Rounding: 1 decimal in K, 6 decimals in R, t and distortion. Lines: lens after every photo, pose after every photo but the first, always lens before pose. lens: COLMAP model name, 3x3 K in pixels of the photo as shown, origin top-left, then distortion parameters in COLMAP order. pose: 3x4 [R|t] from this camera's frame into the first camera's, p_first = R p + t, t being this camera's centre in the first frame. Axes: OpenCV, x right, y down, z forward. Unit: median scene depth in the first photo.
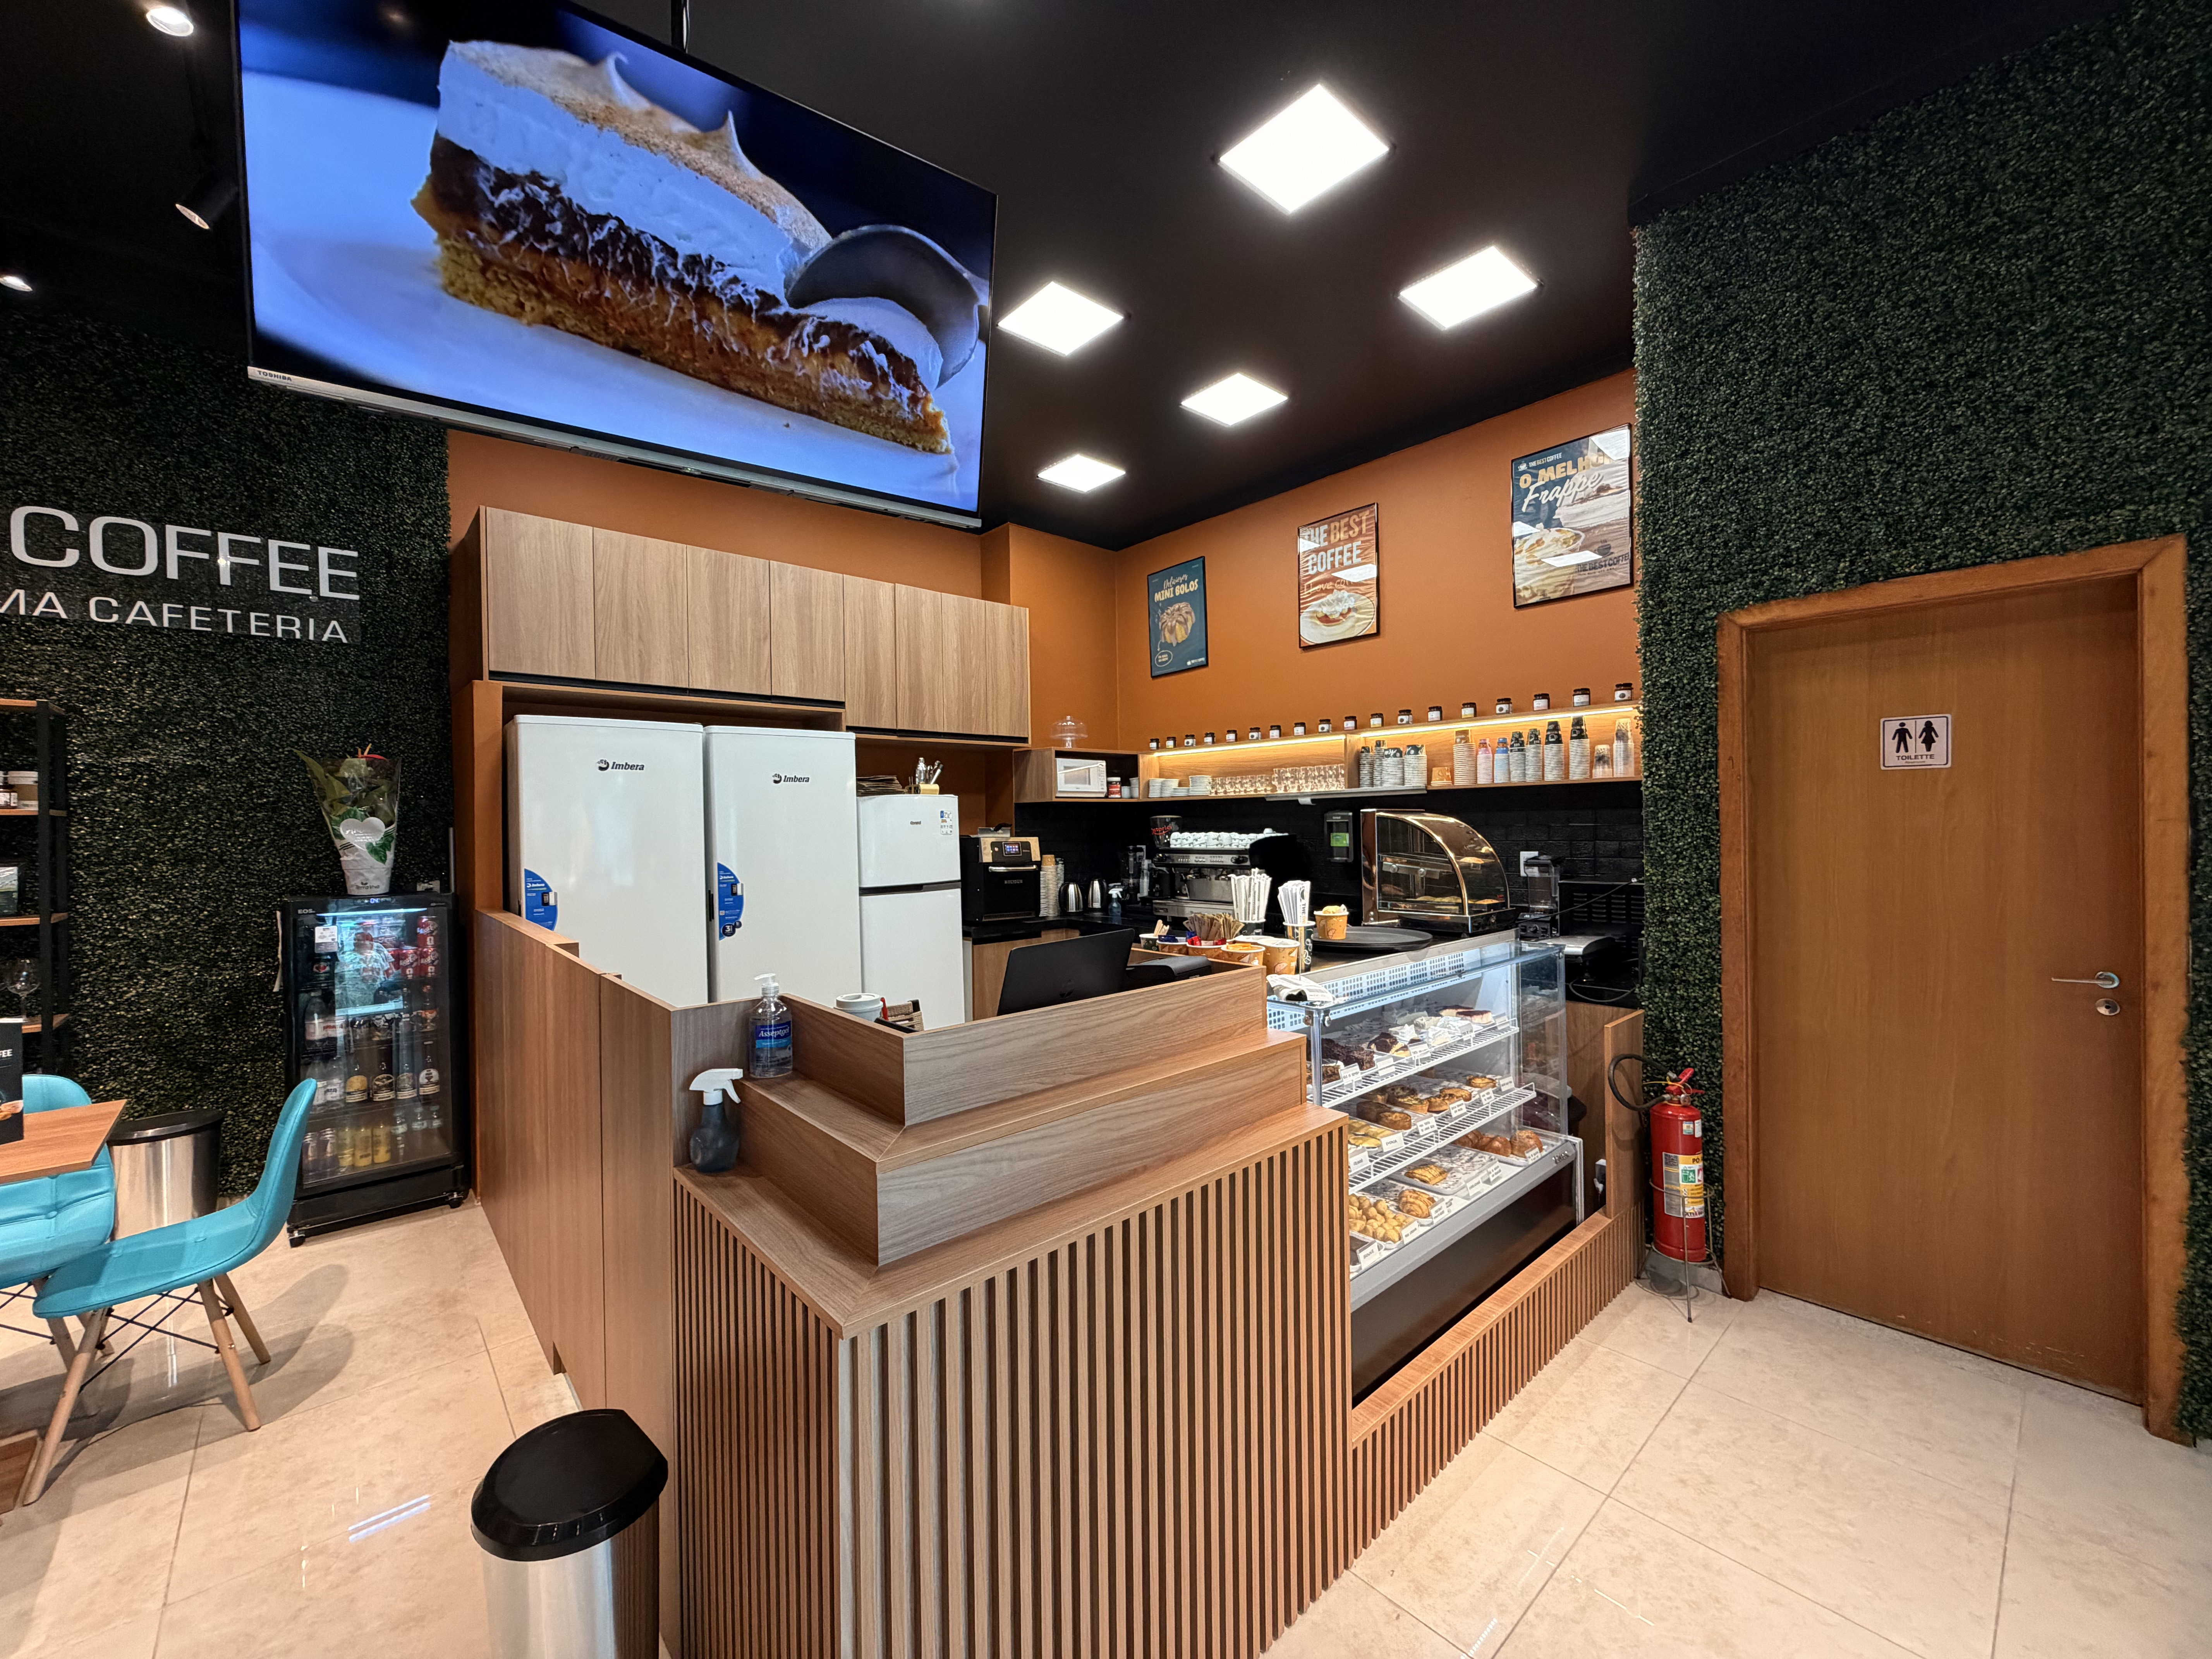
lens RADIAL K [[877.7, 0, 1097.5], [0, 877.7, 830.6], [0, 0, 1]] dist [-0.001921, 0.000010]
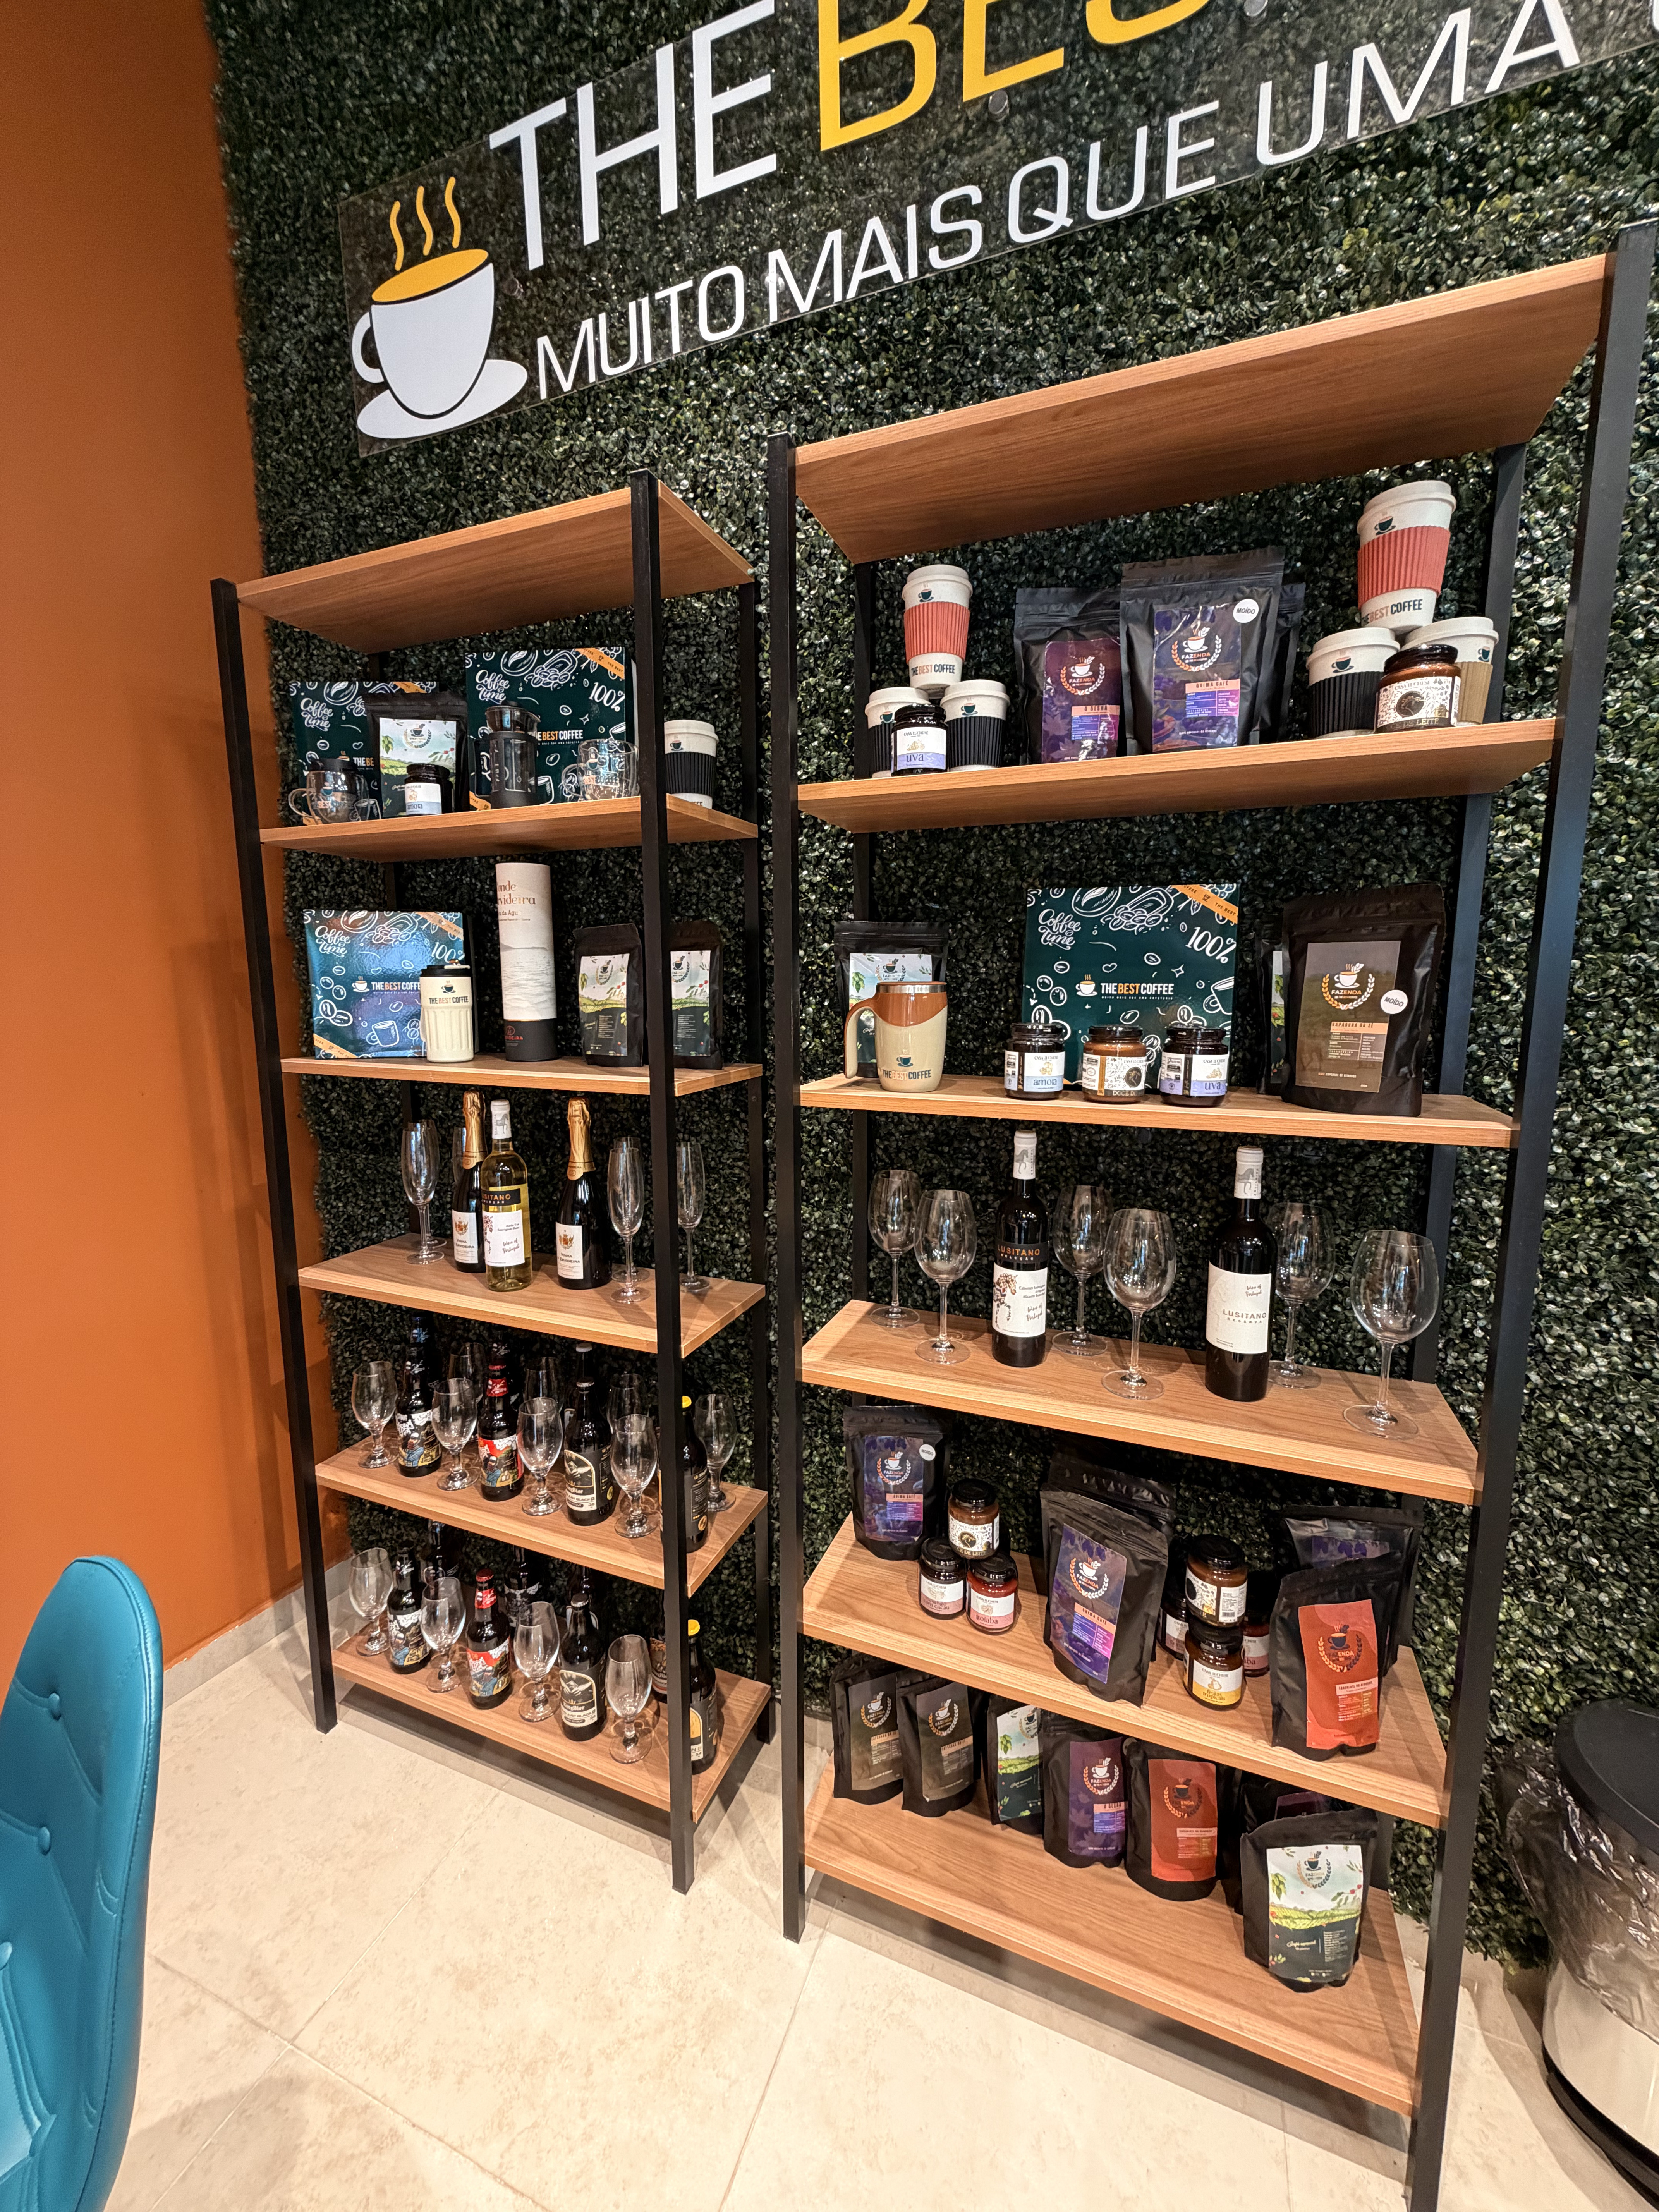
lens RADIAL K [[877.7, 0, 830.5], [0, 877.7, 1097.3], [0, 0, 1]] dist [-0.001921, 0.000010]
pose [[0.444171, 0.130899, -0.886328, -0.855640], [-0.006991, 0.989746, 0.142669, 0.042528], [0.895915, -0.057173, 0.440531, 0.553170]]
